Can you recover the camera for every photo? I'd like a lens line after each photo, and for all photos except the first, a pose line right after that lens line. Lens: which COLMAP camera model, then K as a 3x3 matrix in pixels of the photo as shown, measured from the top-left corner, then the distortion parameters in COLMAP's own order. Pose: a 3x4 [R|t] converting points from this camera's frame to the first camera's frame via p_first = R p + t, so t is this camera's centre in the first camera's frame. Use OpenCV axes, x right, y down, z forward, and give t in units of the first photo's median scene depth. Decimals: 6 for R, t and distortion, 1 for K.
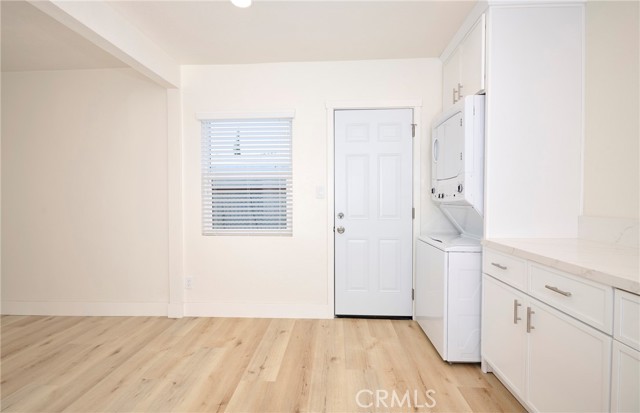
lens RADIAL K [[288.9, 0, 319.1], [0, 288.9, 199.2], [0, 0, 1]] dist [-0.003870, -0.000278]
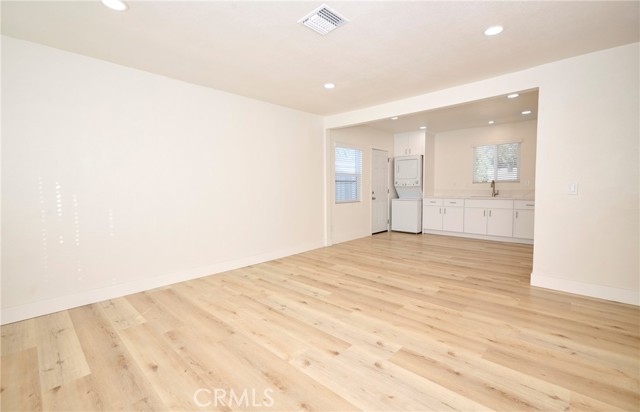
lens RADIAL K [[279.4, 0, 320.8], [0, 279.4, 200.8], [0, 0, 1]] dist [-0.000964, -0.000524]
pose [[0.647653, -0.040655, 0.760850, -2.213008], [0.011146, 0.998974, 0.043891, 0.020732], [-0.761854, -0.019946, 0.647442, -0.209783]]
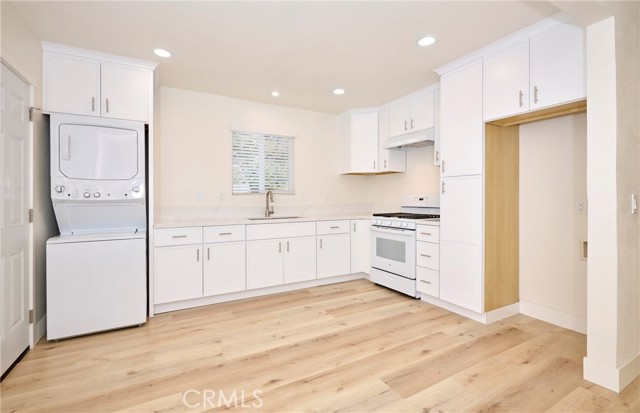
lens RADIAL K [[288.9, 0, 319.1], [0, 288.9, 199.2], [0, 0, 1]] dist [-0.003870, -0.000278]
pose [[-0.526159, -0.000290, 0.850386, -0.851026], [0.009819, 0.999931, 0.006416, 0.005525], [-0.850330, 0.011726, -0.526119, 0.800782]]
